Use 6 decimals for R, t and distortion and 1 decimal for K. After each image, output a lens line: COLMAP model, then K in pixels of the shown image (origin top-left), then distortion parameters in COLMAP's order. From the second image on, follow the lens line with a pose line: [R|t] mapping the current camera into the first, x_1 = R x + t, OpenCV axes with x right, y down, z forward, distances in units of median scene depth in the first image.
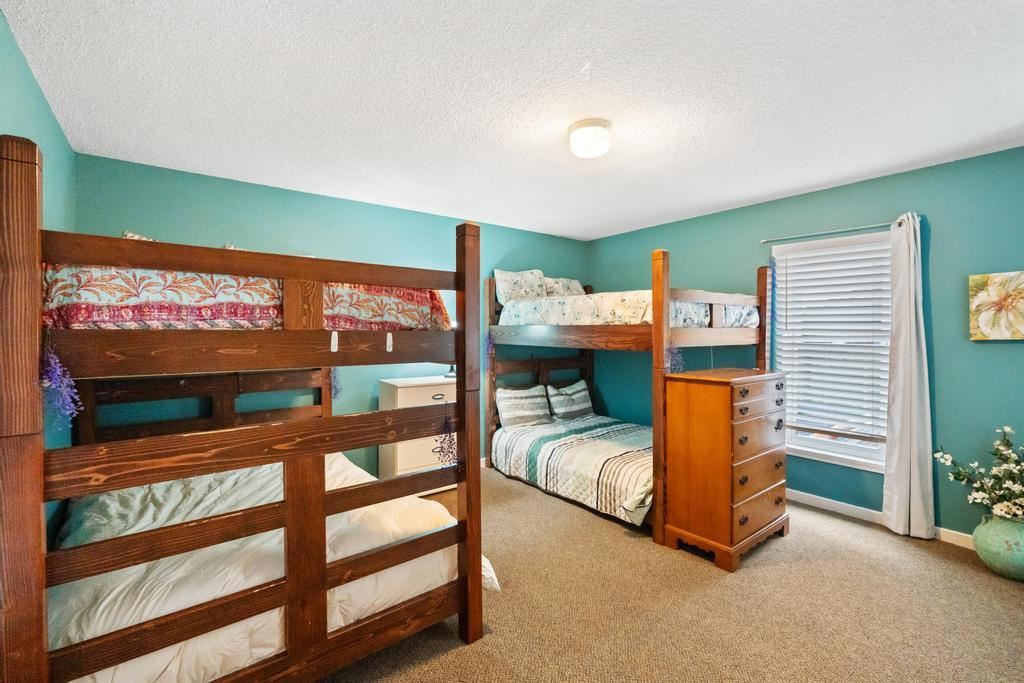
lens RADIAL K [[453.7, 0, 517.3], [0, 453.7, 333.3], [0, 0, 1]] dist [-0.008929, 0.000969]
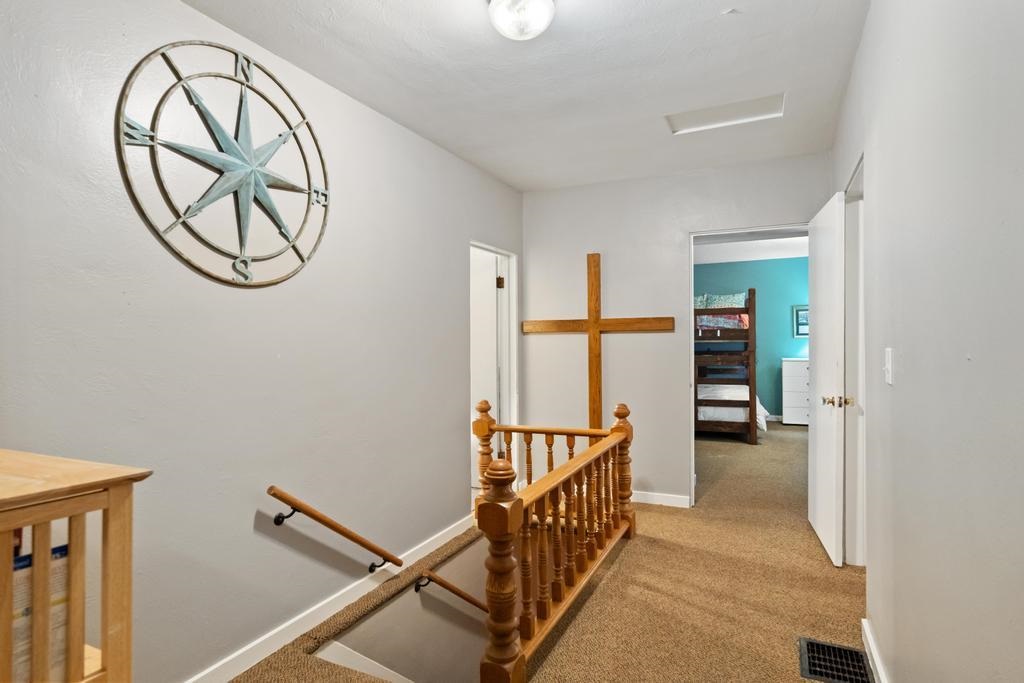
lens RADIAL K [[537.2, 0, 512.5], [0, 537.2, 339.9], [0, 0, 1]] dist [-0.002763, 0.000243]
pose [[0.424372, -0.000299, -0.905488, 2.258717], [0.000373, 1.000000, -0.000155, 0.061316], [0.905488, -0.000272, 0.424372, -1.690066]]
